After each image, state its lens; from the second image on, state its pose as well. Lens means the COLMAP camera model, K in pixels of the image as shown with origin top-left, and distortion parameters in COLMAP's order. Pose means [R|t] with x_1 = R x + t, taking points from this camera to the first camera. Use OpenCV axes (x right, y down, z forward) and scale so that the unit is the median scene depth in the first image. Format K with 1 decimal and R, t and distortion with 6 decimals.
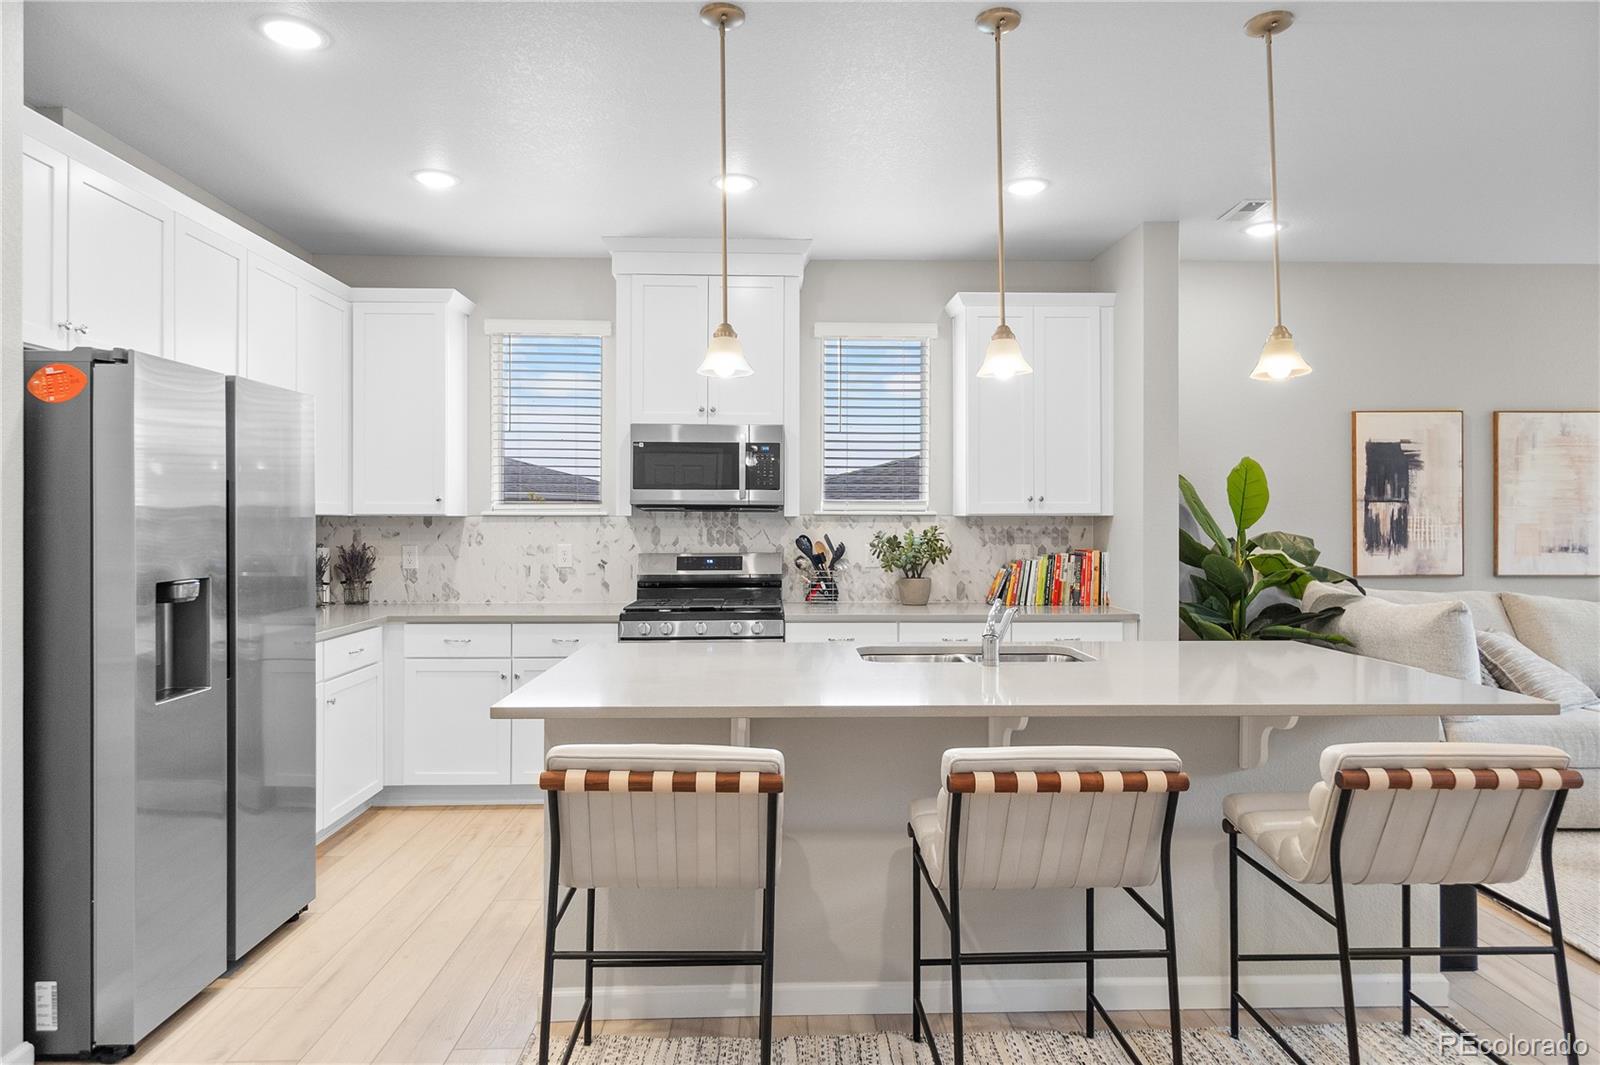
lens RADIAL K [[951.2, 0, 801.5], [0, 951.2, 518.4], [0, 0, 1]] dist [-0.002218, 0.005159]
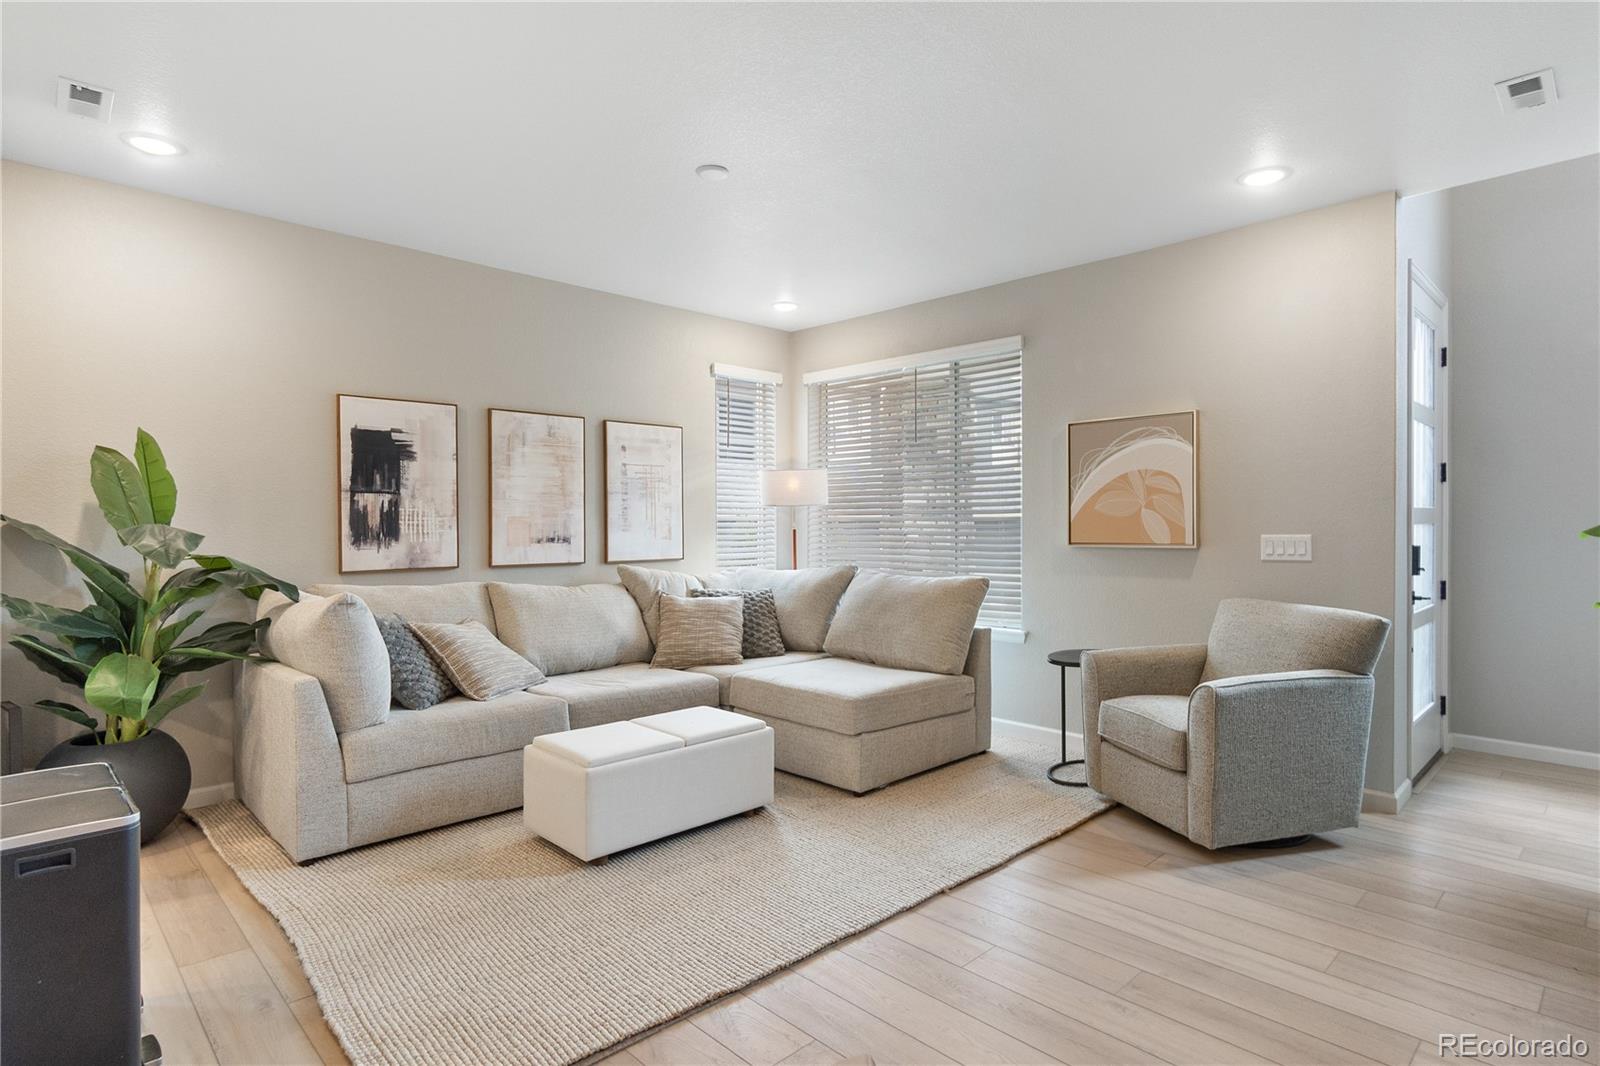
lens RADIAL K [[841.2, 0, 795.5], [0, 841.2, 529.7], [0, 0, 1]] dist [0.005040, -0.001326]
pose [[0.730732, -0.007308, 0.682626, 0.356564], [-0.000185, 0.999941, 0.010903, 0.010453], [-0.682665, -0.008093, 0.730687, 0.100966]]
